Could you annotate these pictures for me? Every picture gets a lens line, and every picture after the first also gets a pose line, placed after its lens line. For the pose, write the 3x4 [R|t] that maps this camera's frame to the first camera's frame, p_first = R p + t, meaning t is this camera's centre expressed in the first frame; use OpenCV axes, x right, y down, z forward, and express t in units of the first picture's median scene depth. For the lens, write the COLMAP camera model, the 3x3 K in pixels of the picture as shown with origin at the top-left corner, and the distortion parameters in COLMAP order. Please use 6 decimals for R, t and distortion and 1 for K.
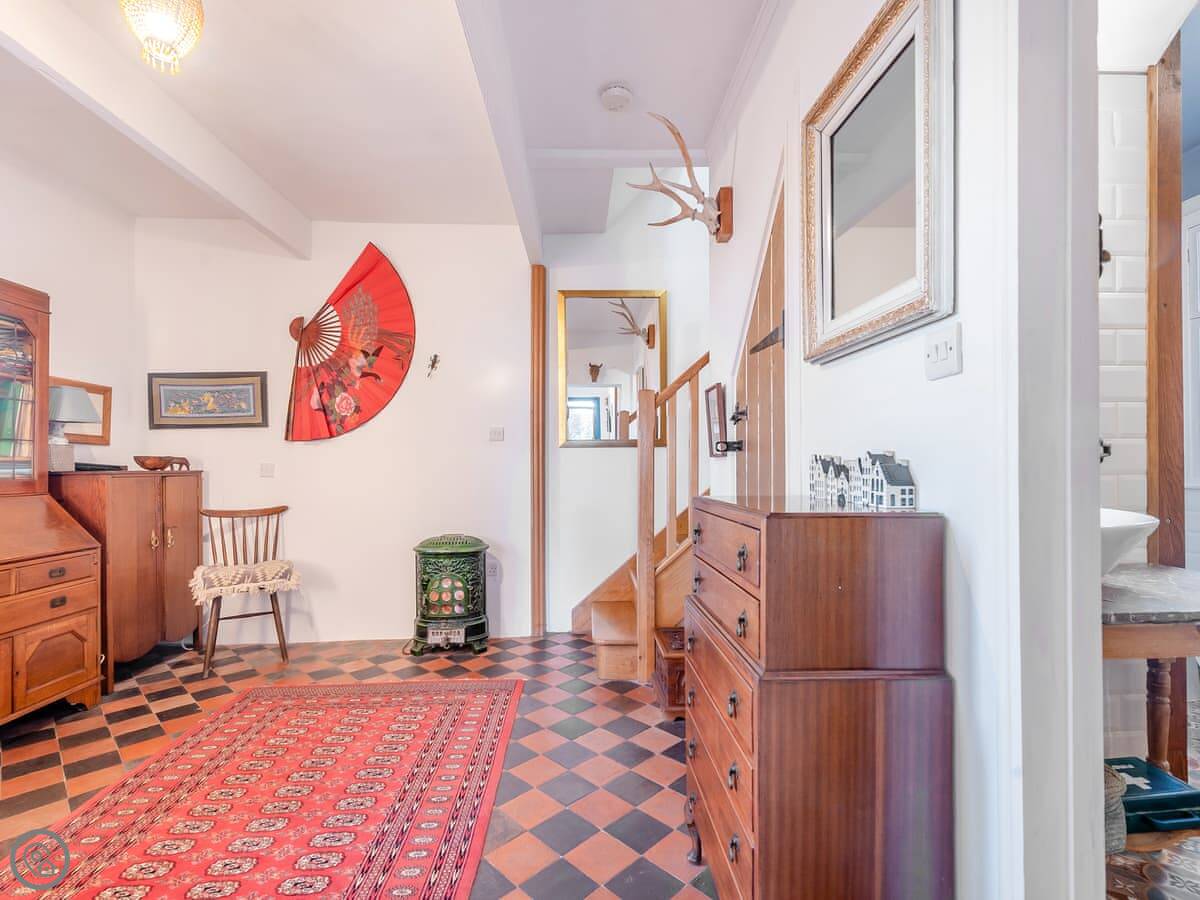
lens RADIAL K [[572.4, 0, 600.2], [0, 572.4, 463.3], [0, 0, 1]] dist [0.001173, 0.000090]
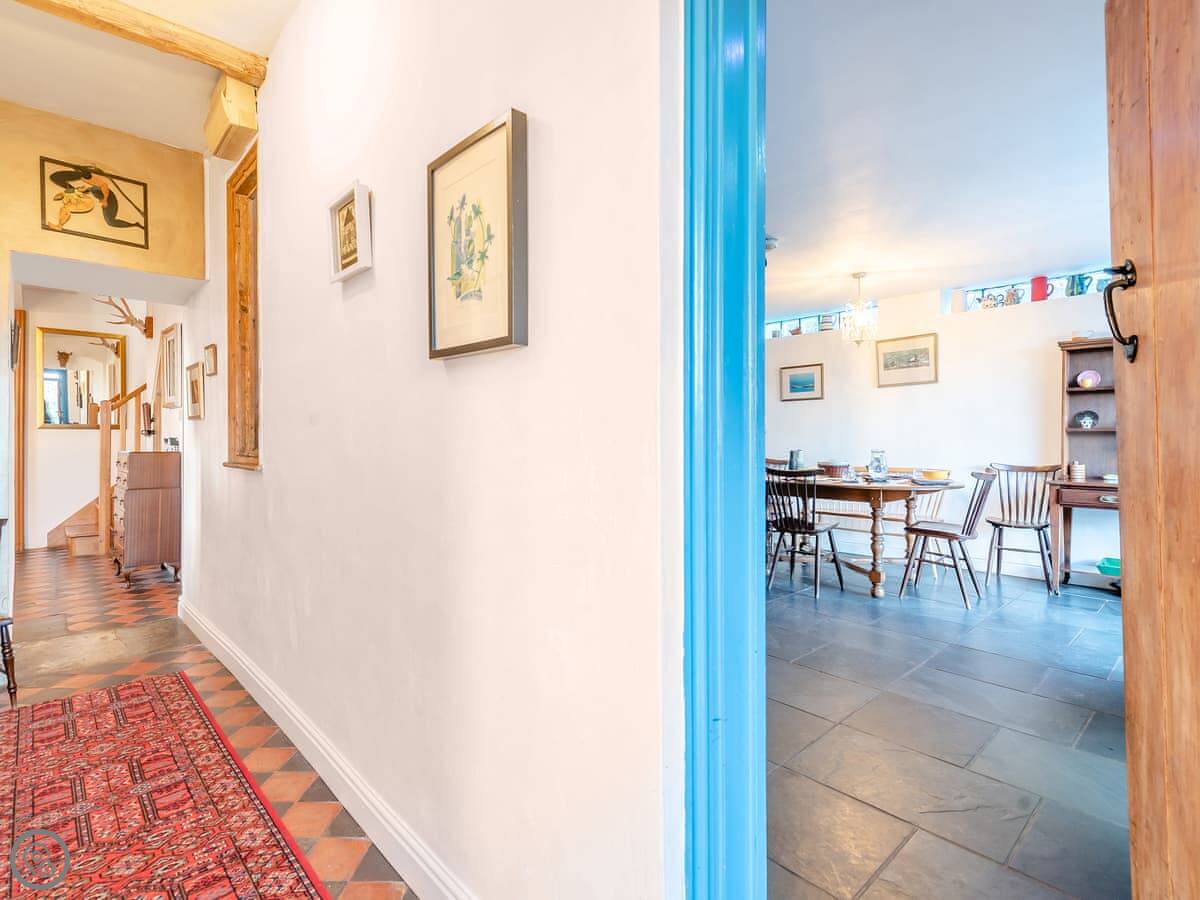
lens RADIAL K [[610.8, 0, 599.6], [0, 610.8, 437.6], [0, 0, 1]] dist [0.004185, -0.000543]
pose [[0.751881, 0.006429, 0.659267, -0.024524], [-0.005711, 0.999978, -0.003238, -0.007462], [-0.659274, -0.001331, 0.751902, -1.470143]]
